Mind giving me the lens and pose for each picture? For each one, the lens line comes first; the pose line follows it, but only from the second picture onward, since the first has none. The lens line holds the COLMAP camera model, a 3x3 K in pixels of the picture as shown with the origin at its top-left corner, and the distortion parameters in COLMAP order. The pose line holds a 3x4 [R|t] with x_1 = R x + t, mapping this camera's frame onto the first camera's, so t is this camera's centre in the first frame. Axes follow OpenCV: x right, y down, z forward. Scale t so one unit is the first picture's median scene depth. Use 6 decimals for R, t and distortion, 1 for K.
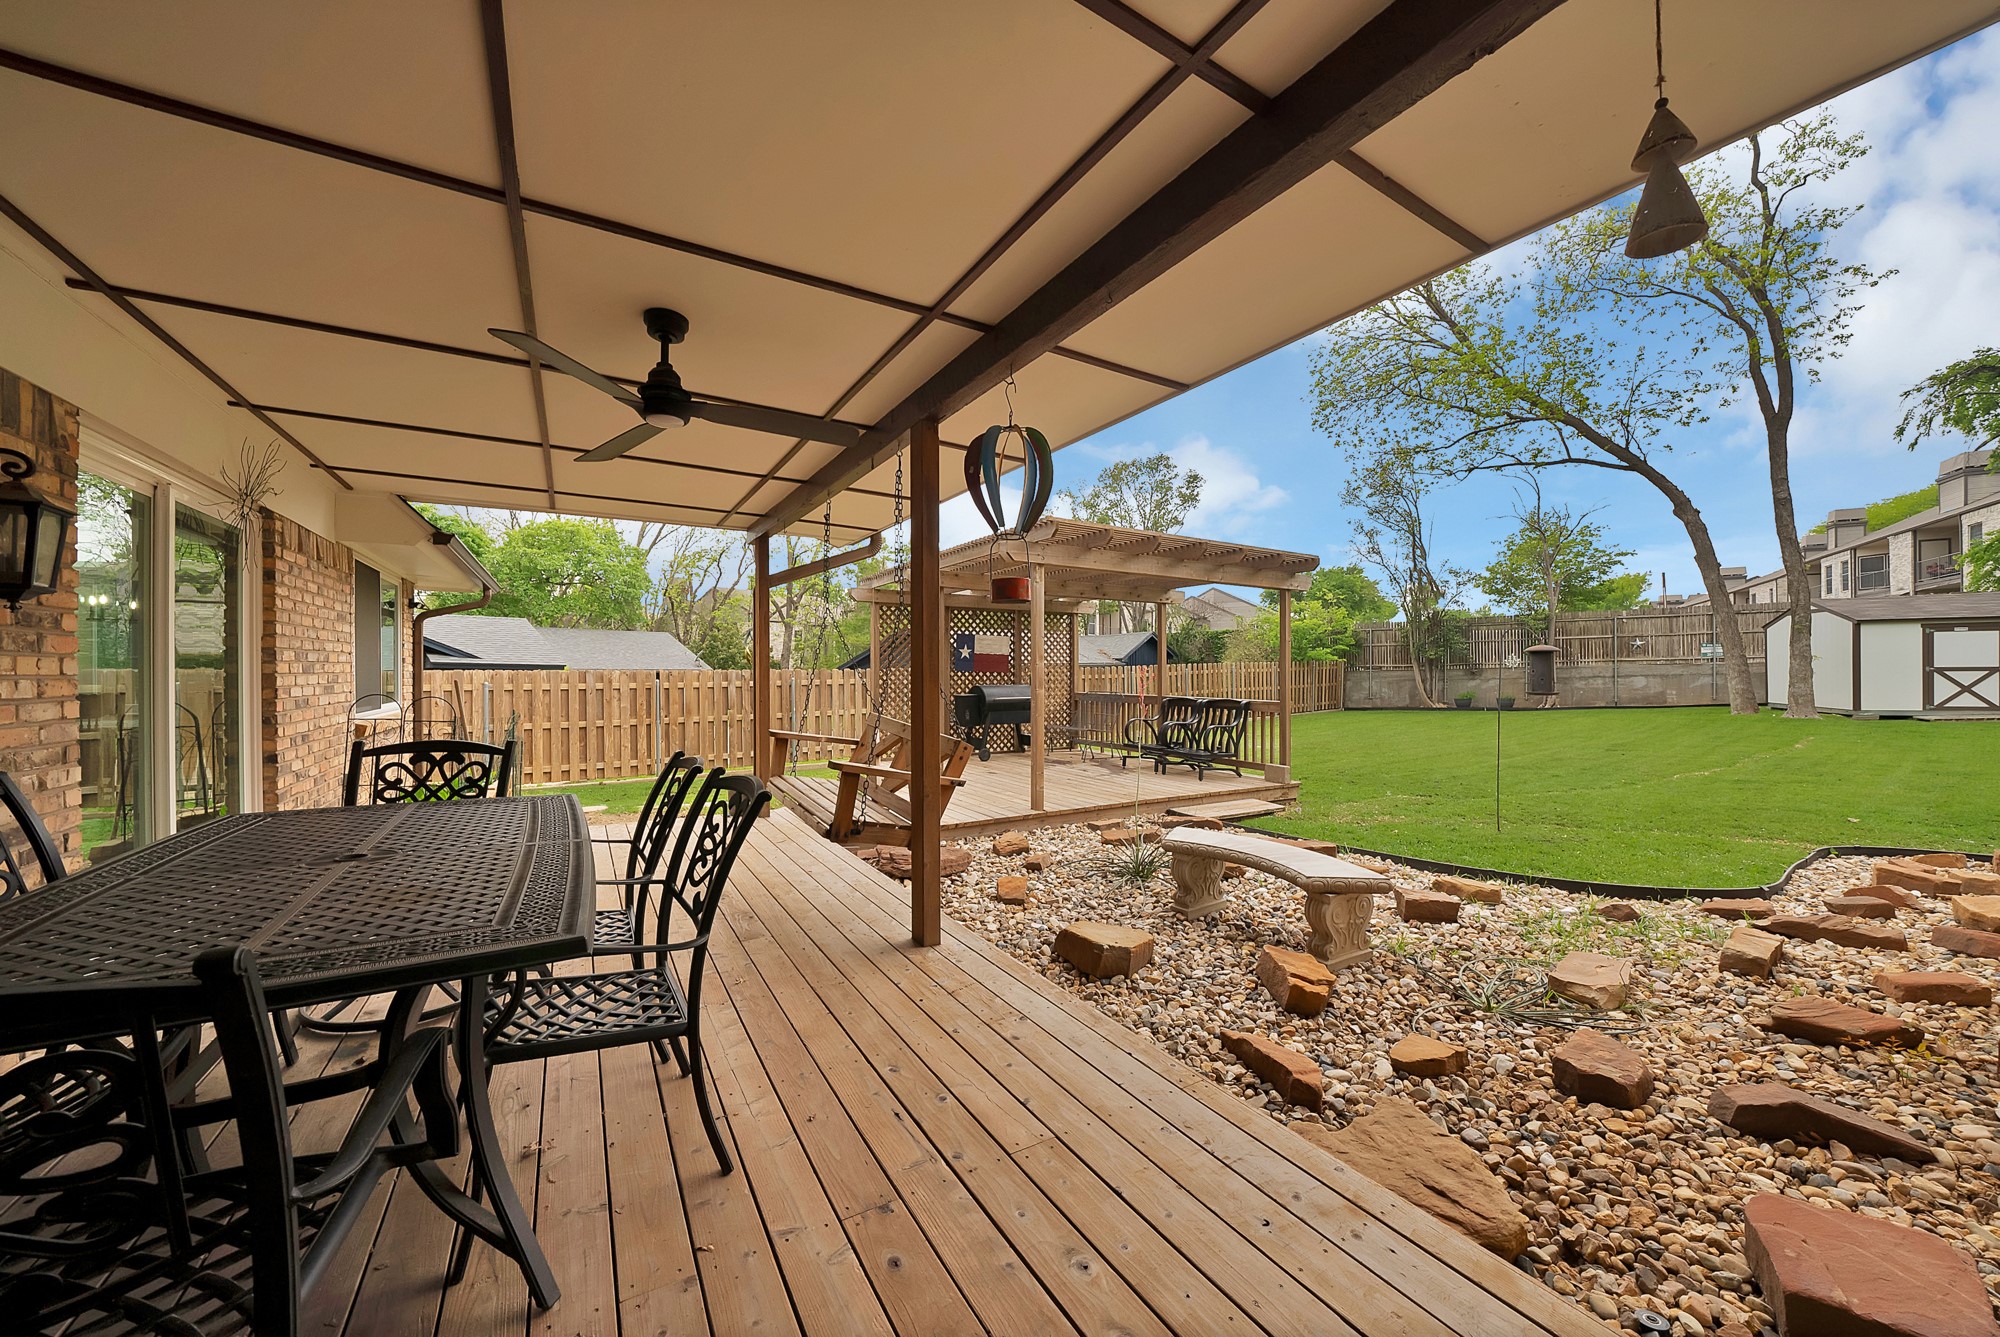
lens RADIAL K [[716.6, 0, 1000.0], [0, 716.6, 668.5], [0, 0, 1]] dist [-0.000807, -0.000007]
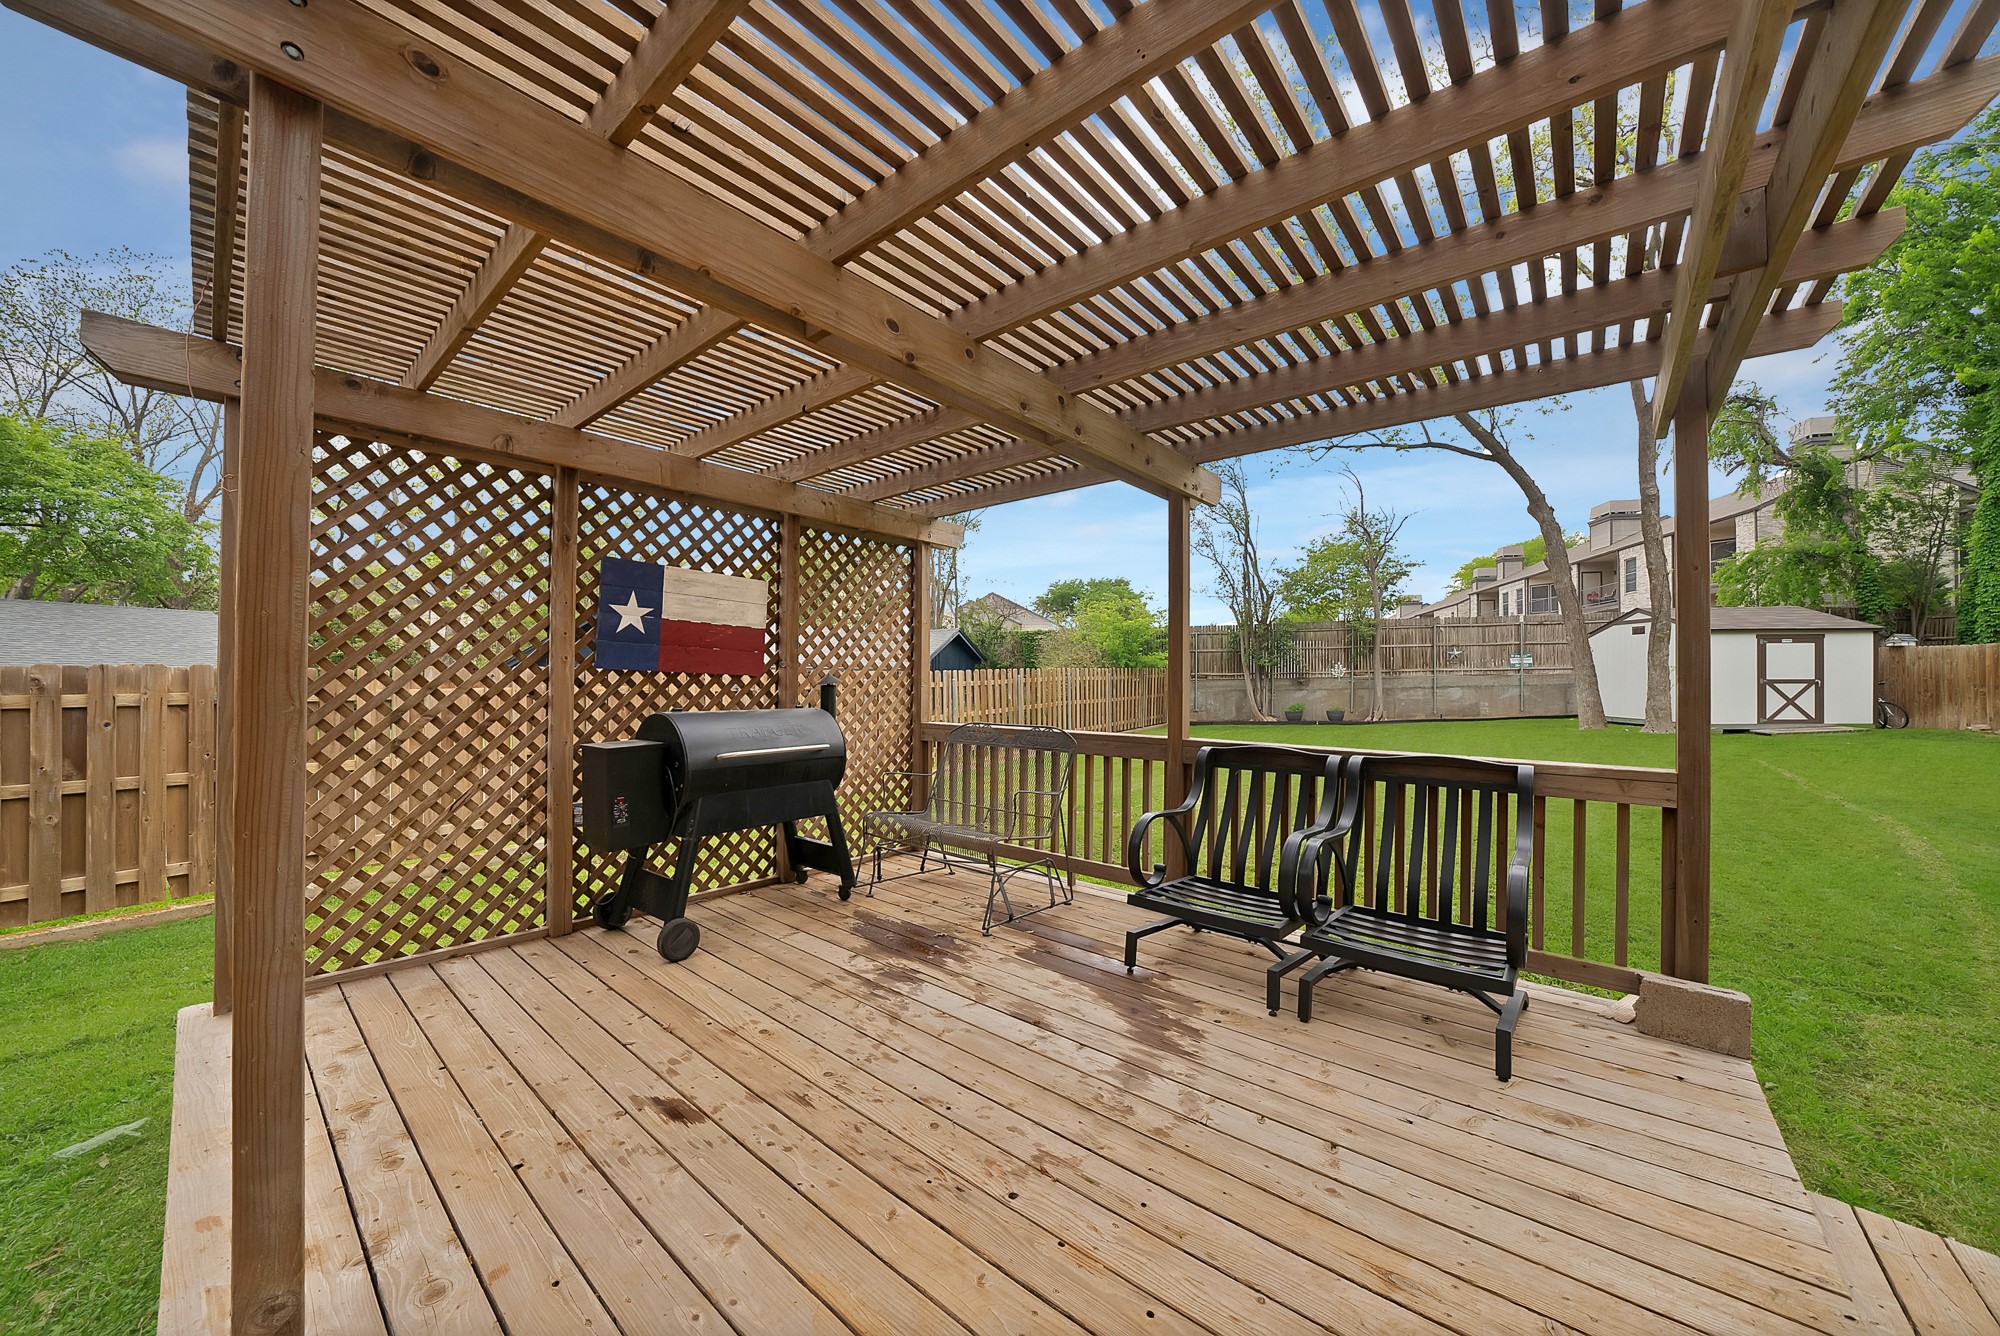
lens RADIAL K [[716.6, 0, 1000.0], [0, 716.6, 668.0], [0, 0, 1]] dist [-0.000807, -0.000007]
pose [[0.946589, 0.011711, 0.322230, 0.004035], [-0.007605, 0.999873, -0.013997, 0.003061], [-0.322353, 0.010799, 0.946558, 0.298120]]
